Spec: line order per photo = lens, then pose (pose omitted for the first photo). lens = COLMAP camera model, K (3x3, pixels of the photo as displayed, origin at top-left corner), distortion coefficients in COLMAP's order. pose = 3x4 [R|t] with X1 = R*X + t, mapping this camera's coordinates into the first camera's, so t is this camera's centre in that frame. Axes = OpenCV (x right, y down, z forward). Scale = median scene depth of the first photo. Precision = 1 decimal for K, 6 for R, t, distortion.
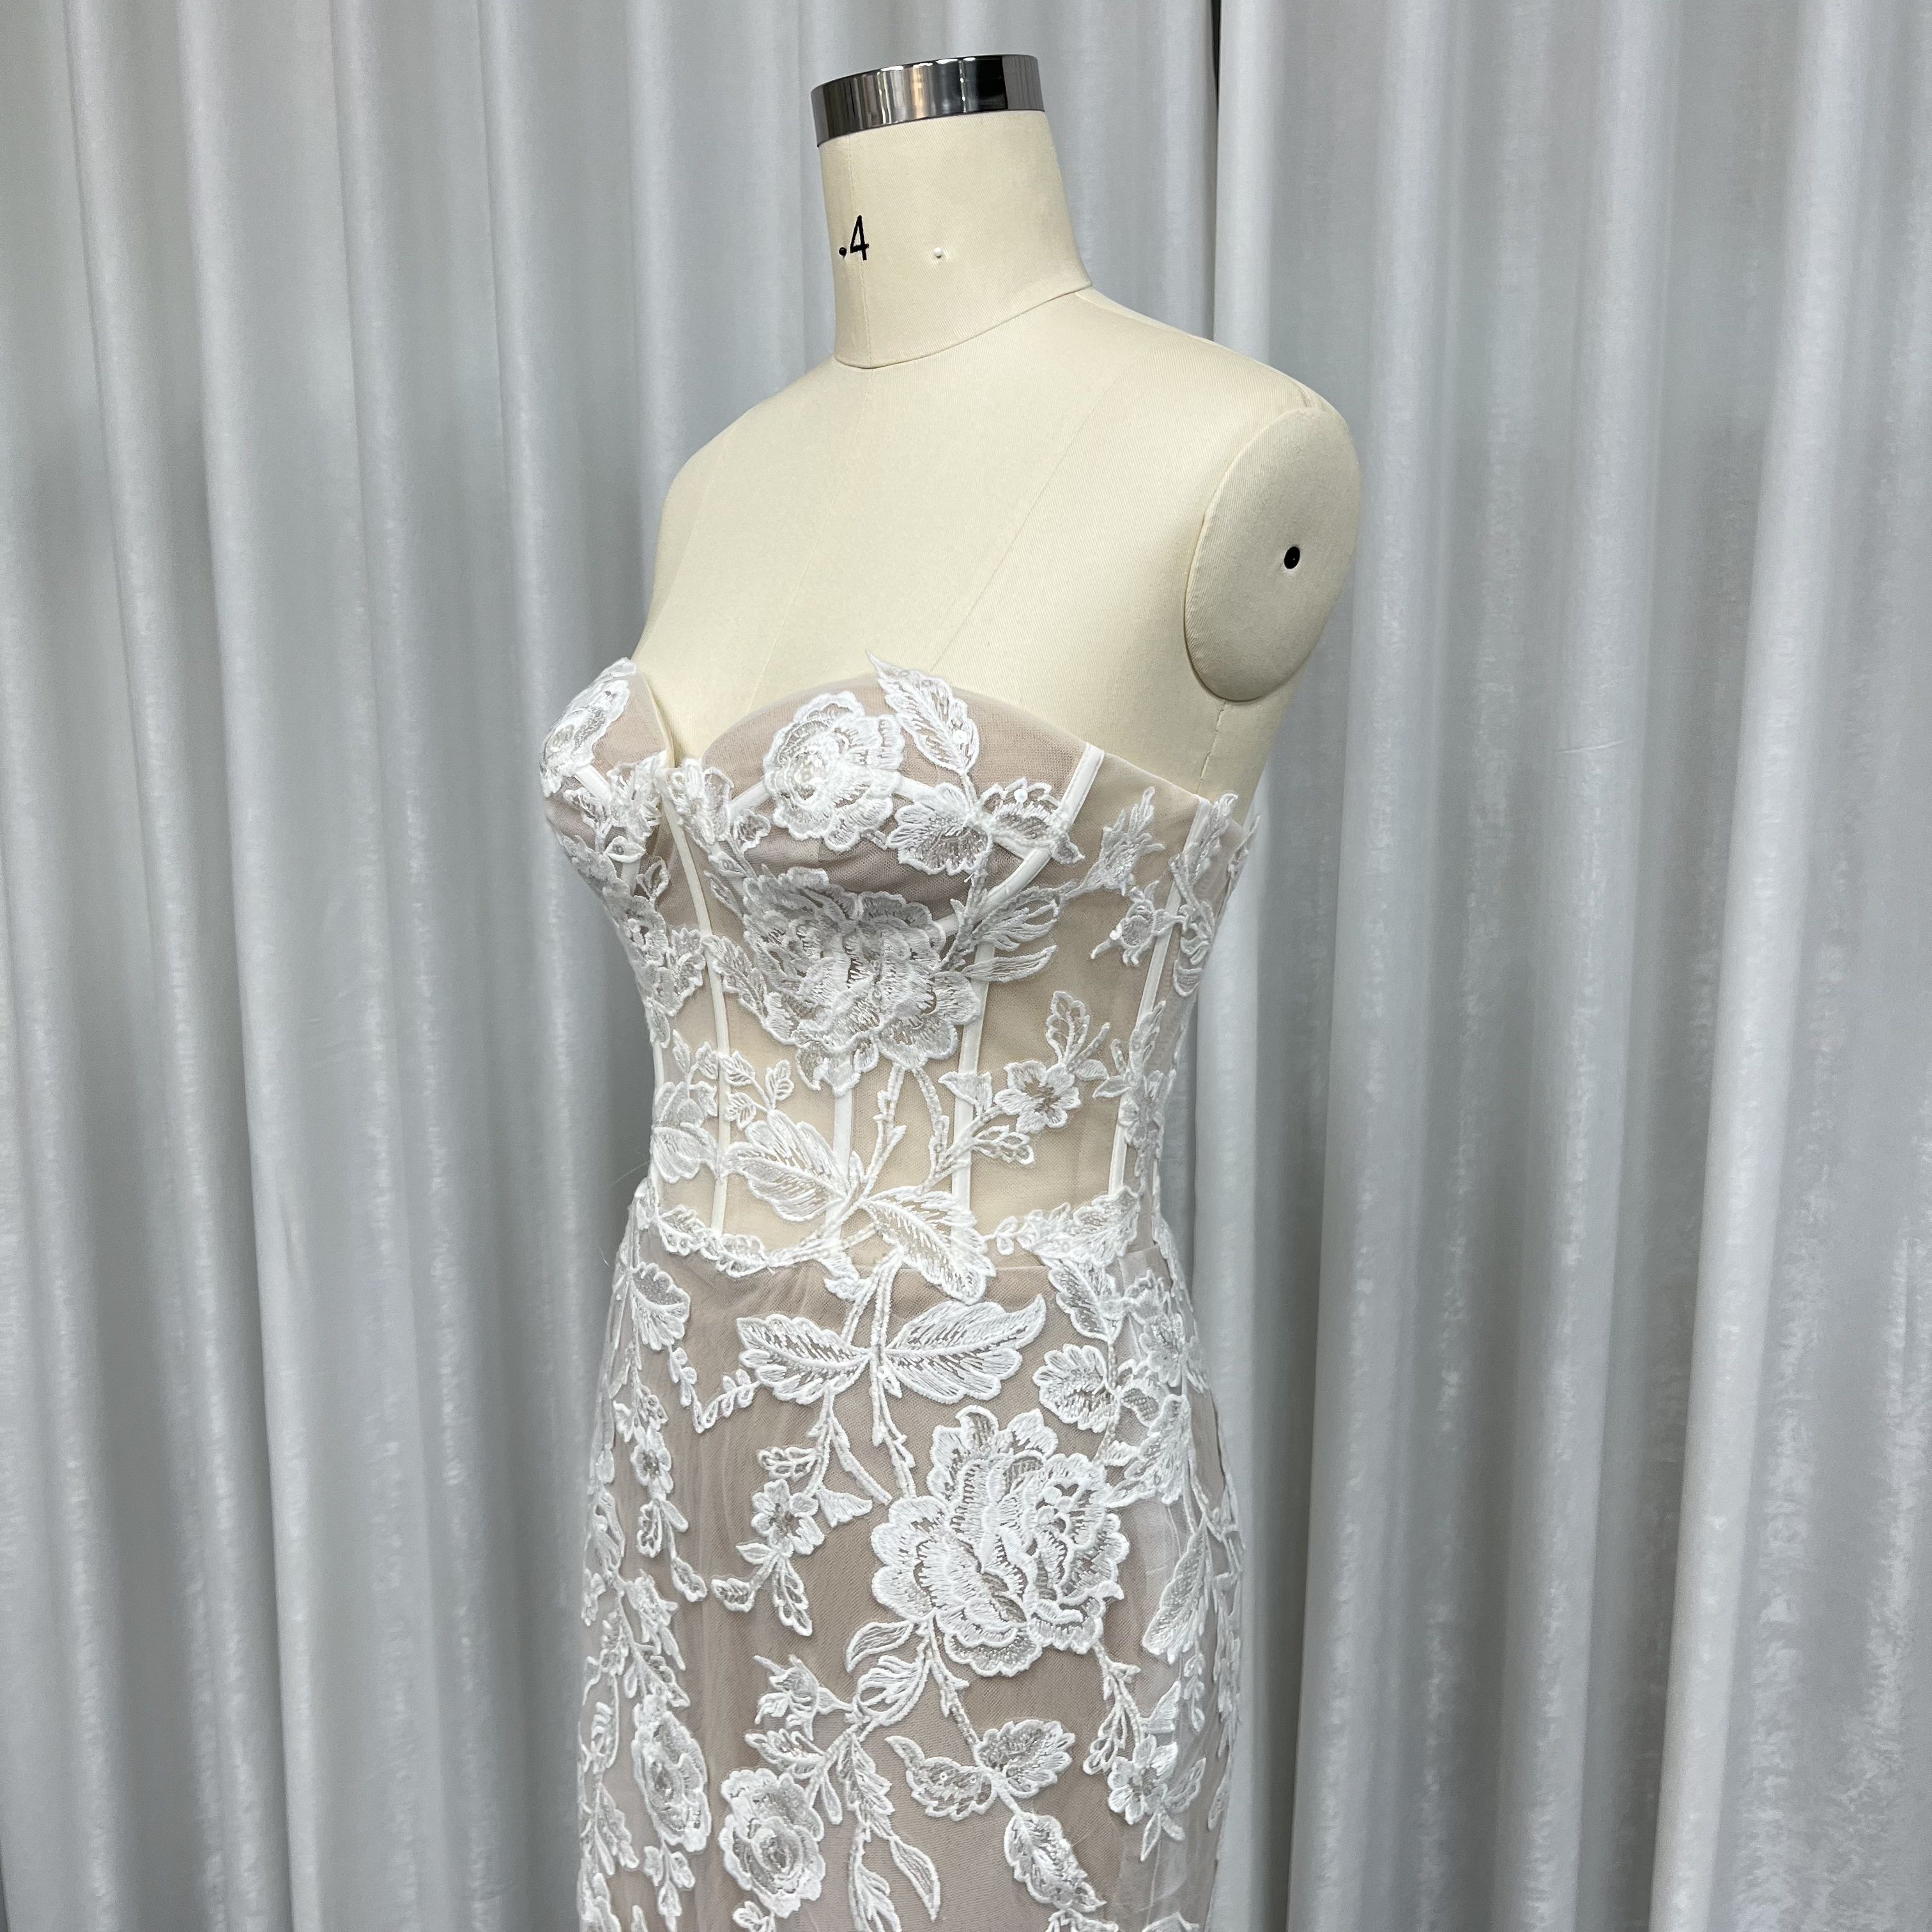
lens RADIAL K [[1913.5, 0, 971.5], [0, 1913.5, 957.7], [0, 0, 1]] dist [0.088029, -0.223421]
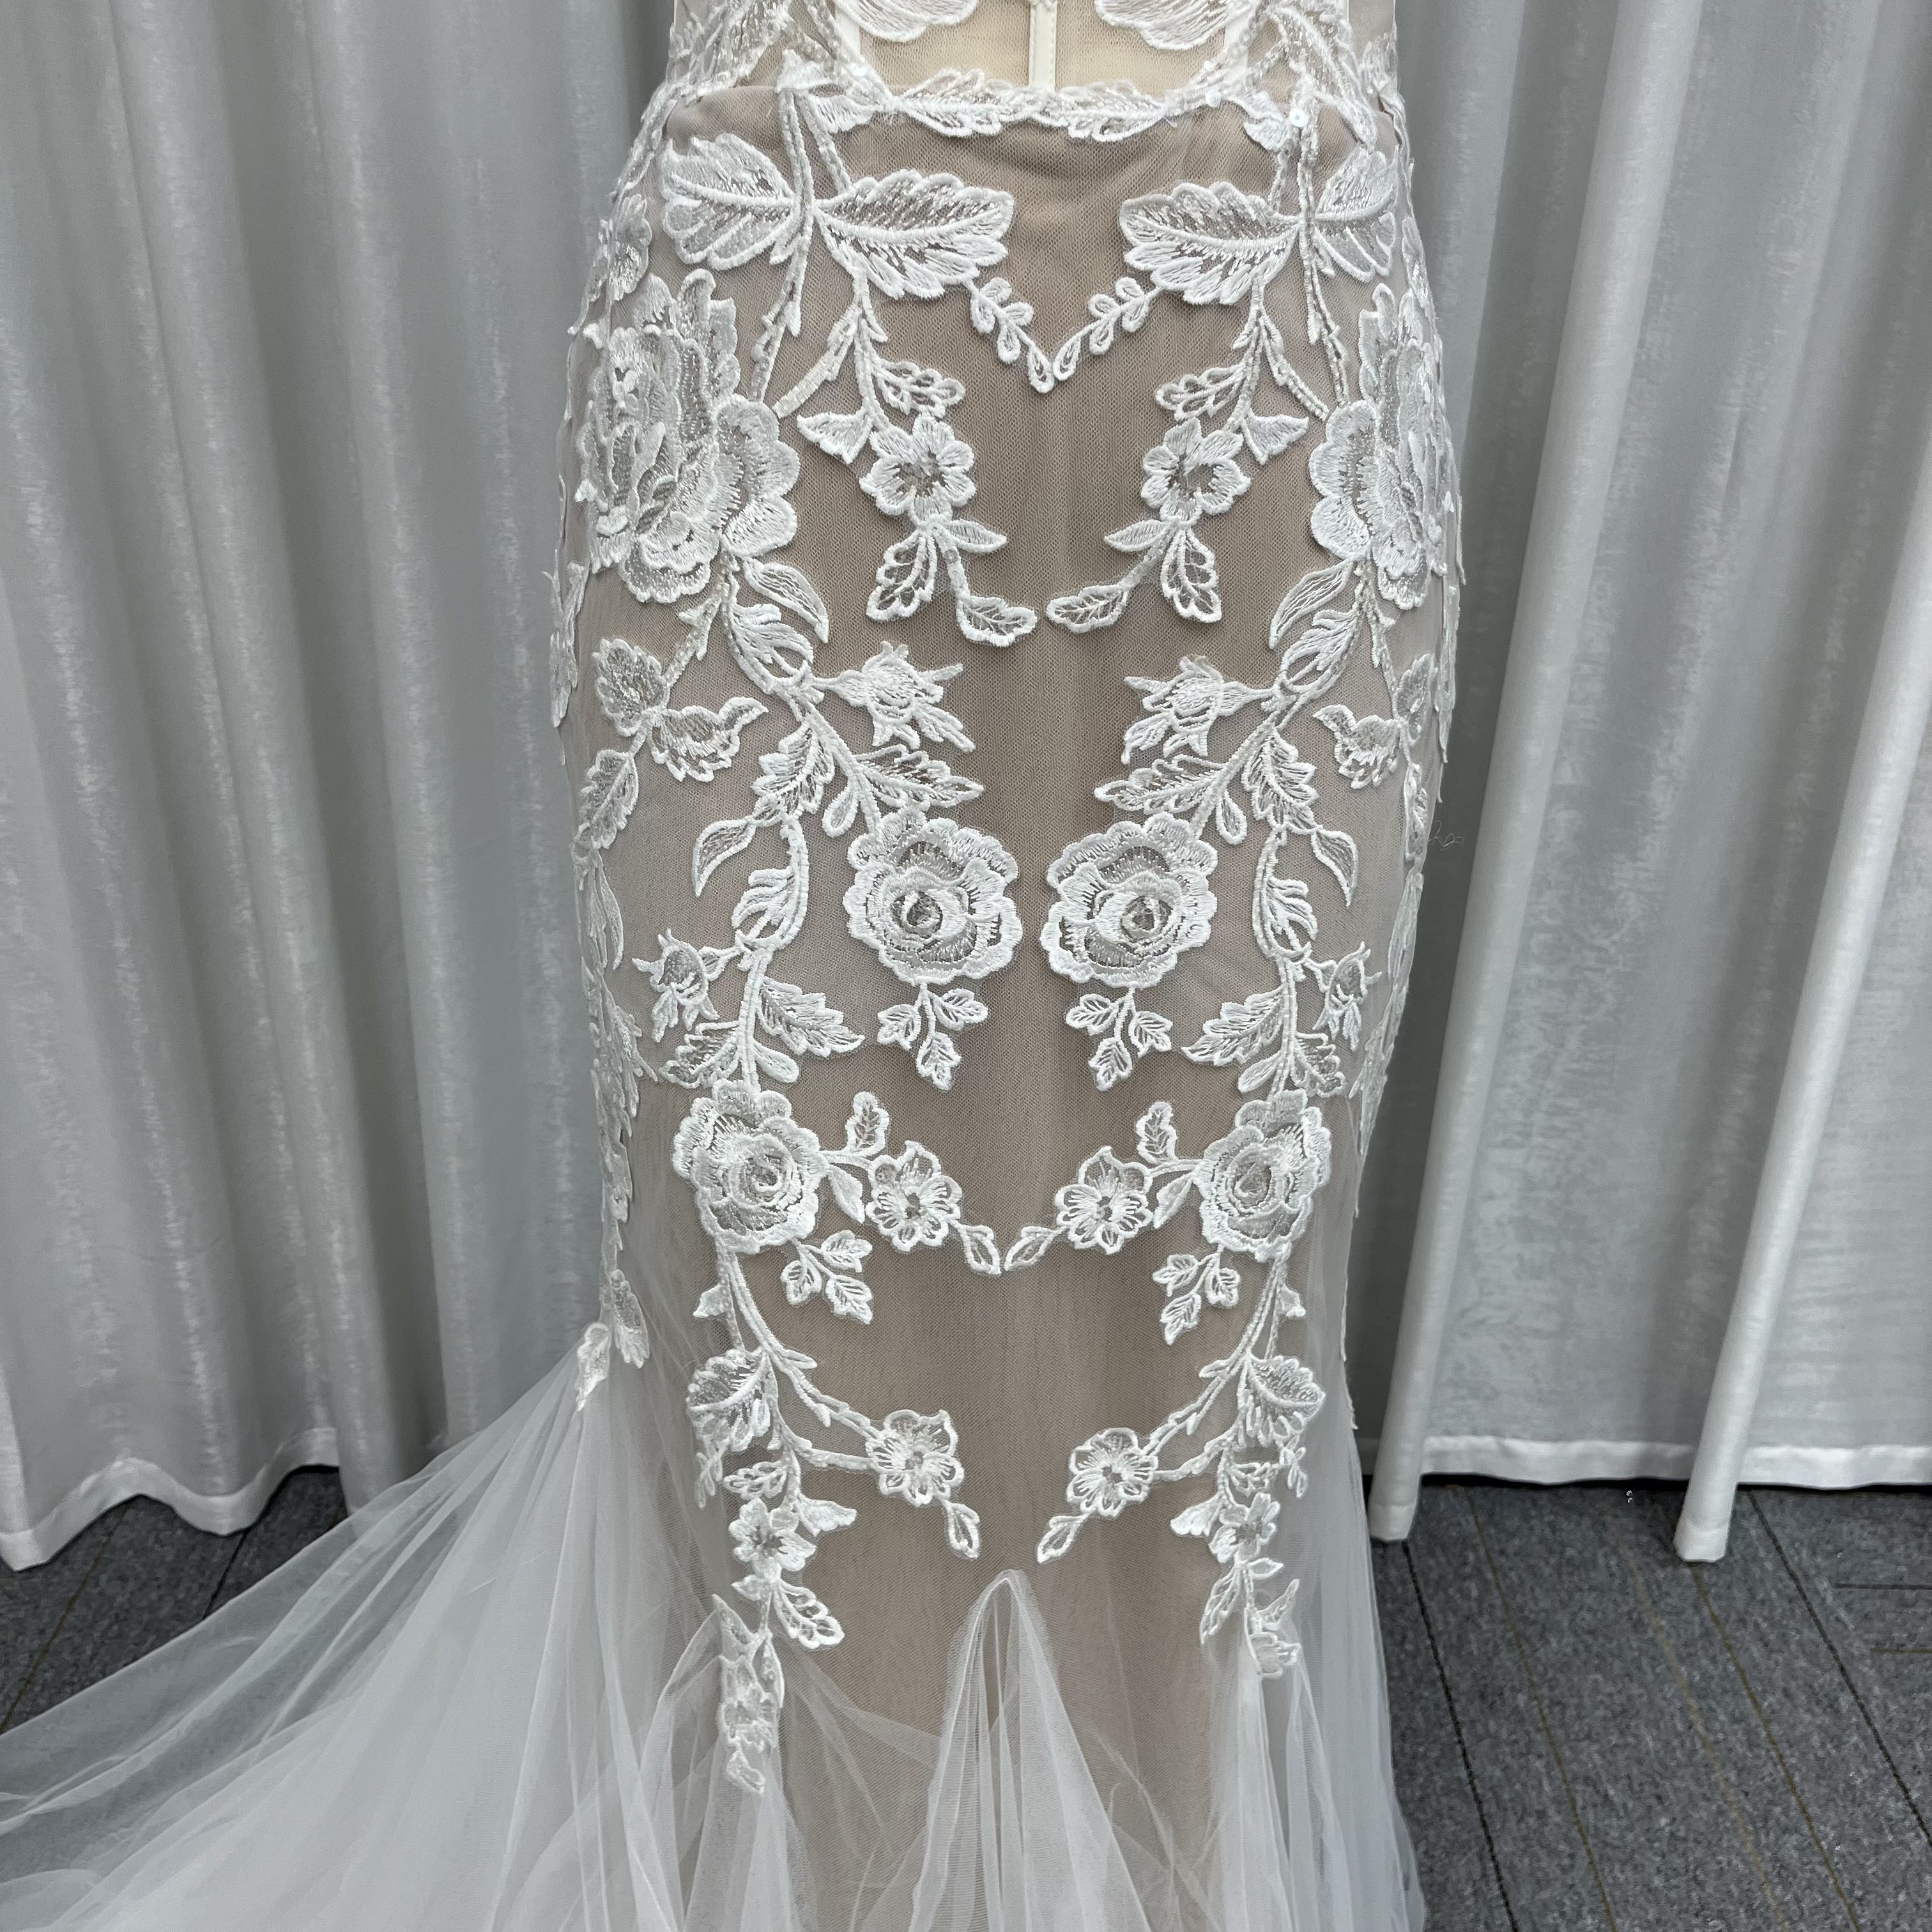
lens RADIAL K [[1921.4, 0, 965.0], [0, 1921.4, 951.7], [0, 0, 1]] dist [0.021965, -0.035715]
pose [[0.720383, -0.278034, 0.635409, -0.714716], [0.091444, 0.946211, 0.310358, 0.229390], [-0.687521, -0.165473, 0.707060, 0.496658]]
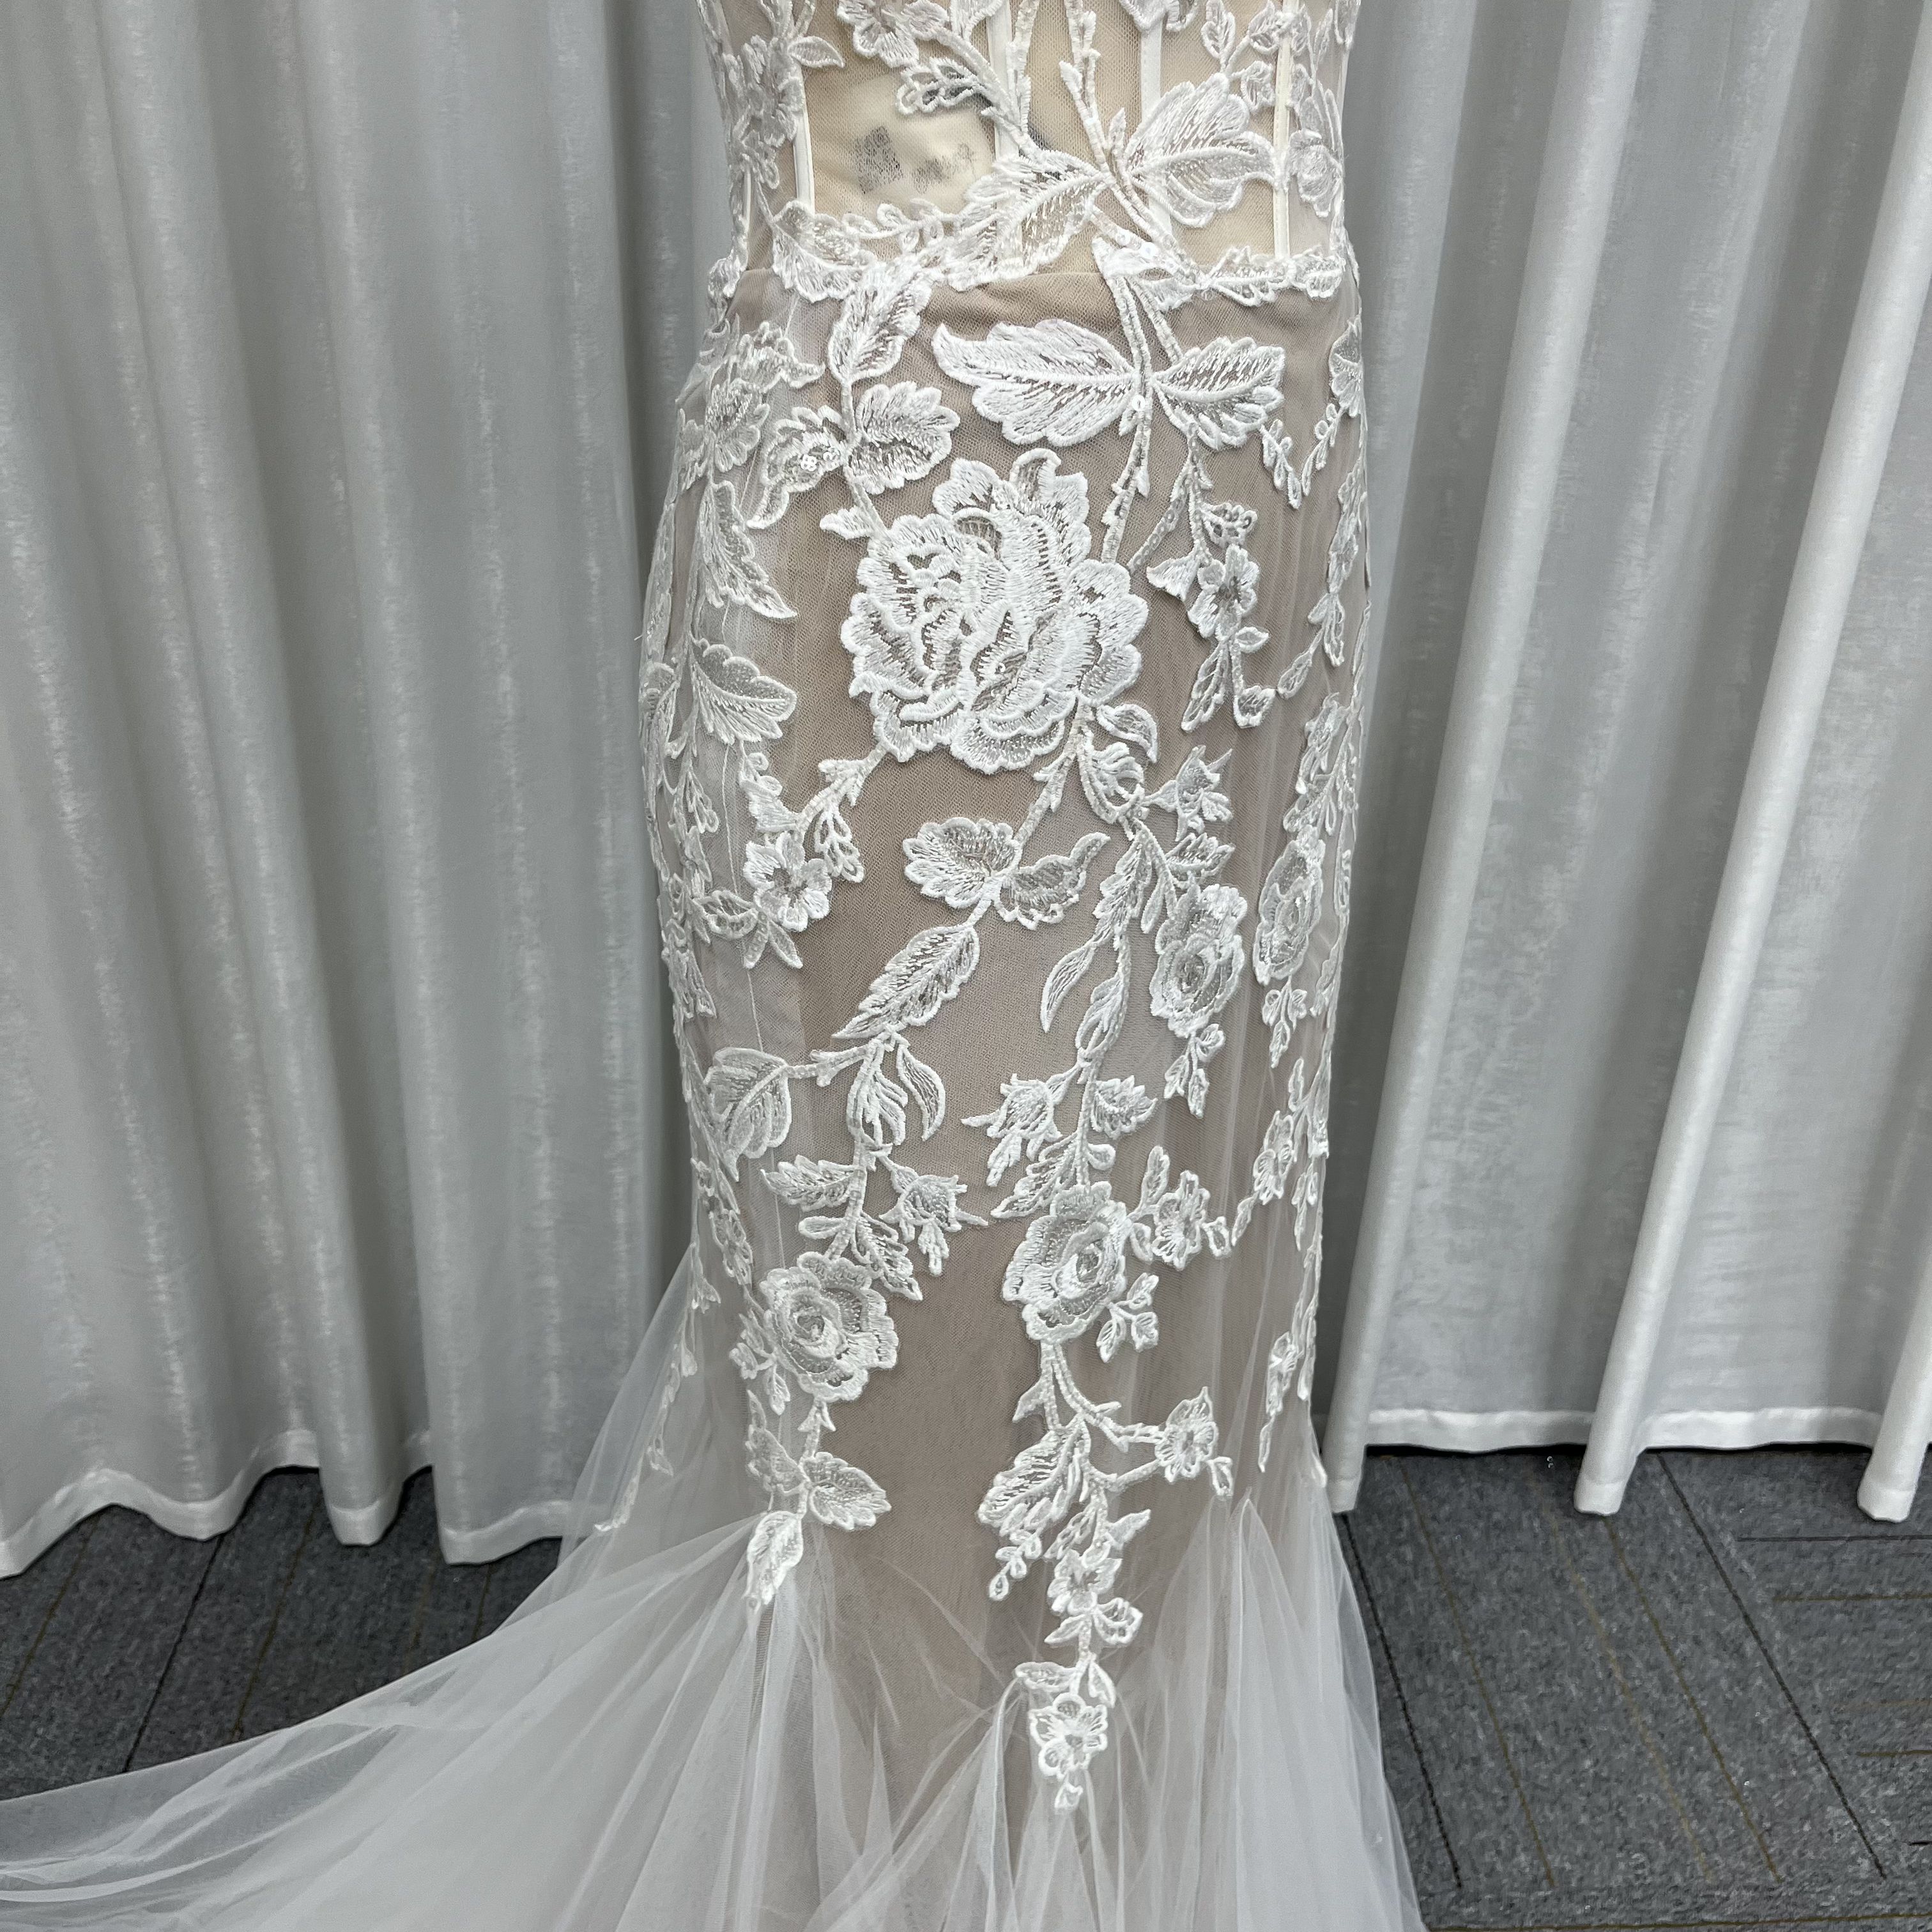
lens RADIAL K [[1923.9, 0, 972.0], [0, 1923.9, 967.3], [0, 0, 1]] dist [0.052377, -0.115249]
pose [[-0.048433, -0.441764, 0.895823, -1.044297], [0.135053, 0.885743, 0.444095, 0.027987], [-0.989654, 0.142492, 0.016762, 1.214494]]
